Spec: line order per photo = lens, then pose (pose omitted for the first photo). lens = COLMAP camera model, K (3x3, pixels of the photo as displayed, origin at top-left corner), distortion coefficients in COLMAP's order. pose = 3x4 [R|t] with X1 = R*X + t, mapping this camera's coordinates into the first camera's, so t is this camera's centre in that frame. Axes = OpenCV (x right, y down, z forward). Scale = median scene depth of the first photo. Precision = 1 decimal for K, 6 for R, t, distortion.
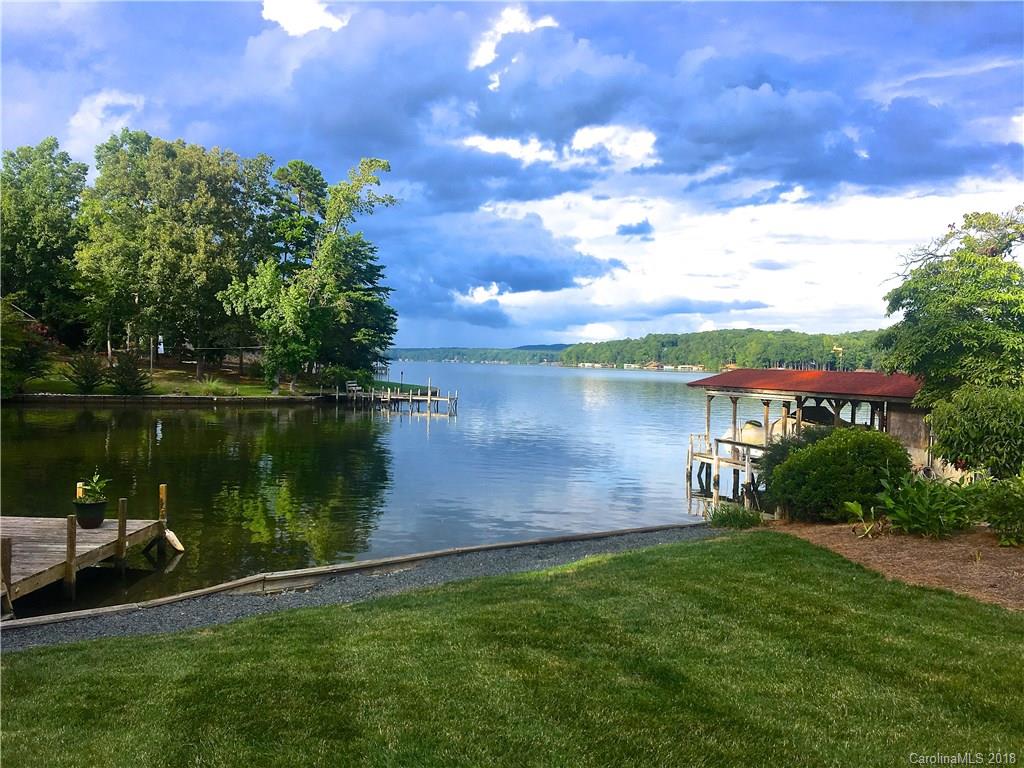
lens RADIAL K [[870.6, 0, 513.2], [0, 870.6, 385.1], [0, 0, 1]] dist [0.009698, 0.000209]
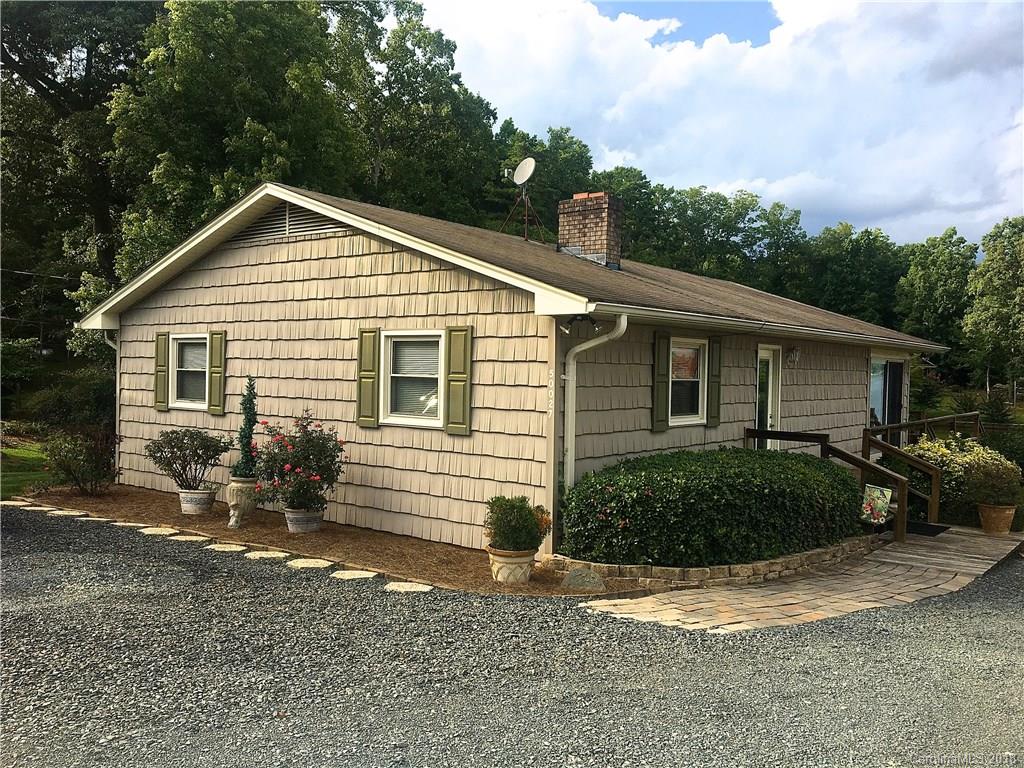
lens RADIAL K [[870.6, 0, 513.5], [0, 870.6, 387.1], [0, 0, 1]] dist [0.009698, 0.000209]
pose [[0.570108, 0.010153, -0.821507, 0.205847], [-0.030238, 0.999505, -0.008632, -0.008310], [0.821013, 0.029762, 0.570134, -0.331850]]
